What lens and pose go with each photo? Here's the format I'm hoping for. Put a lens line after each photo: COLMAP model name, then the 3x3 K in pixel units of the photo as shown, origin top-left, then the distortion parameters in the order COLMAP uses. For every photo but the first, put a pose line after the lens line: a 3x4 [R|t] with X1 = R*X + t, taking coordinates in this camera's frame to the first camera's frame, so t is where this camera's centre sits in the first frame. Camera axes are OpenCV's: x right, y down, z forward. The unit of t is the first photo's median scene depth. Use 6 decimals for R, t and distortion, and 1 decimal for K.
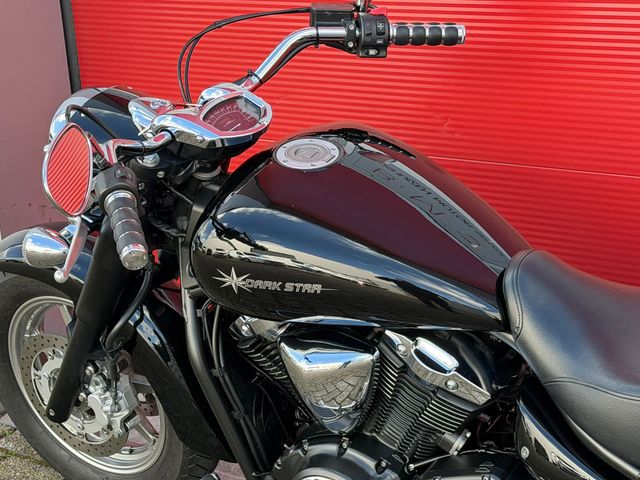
lens RADIAL K [[1322.2, 0, 317.9], [0, 1322.2, 253.0], [0, 0, 1]] dist [0.144995, -0.135171]
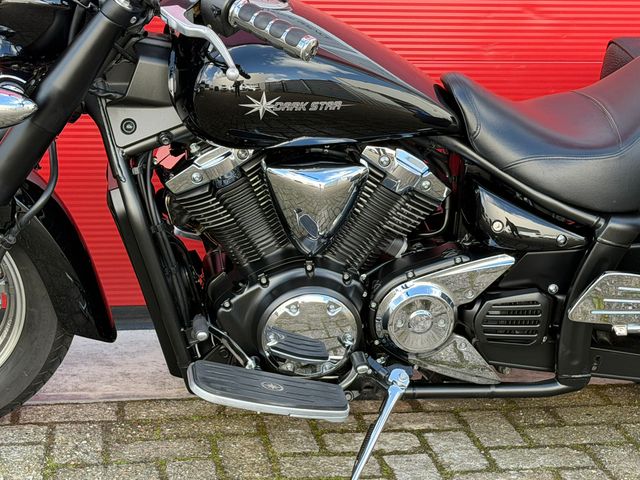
lens RADIAL K [[1322.2, 0, 317.9], [0, 1322.2, 253.0], [0, 0, 1]] dist [0.144995, -0.135171]
pose [[0.739259, -0.102029, 0.665647, -0.750984], [0.145926, 0.989240, -0.010435, 0.155648], [-0.657420, 0.104849, 0.746194, 0.189202]]
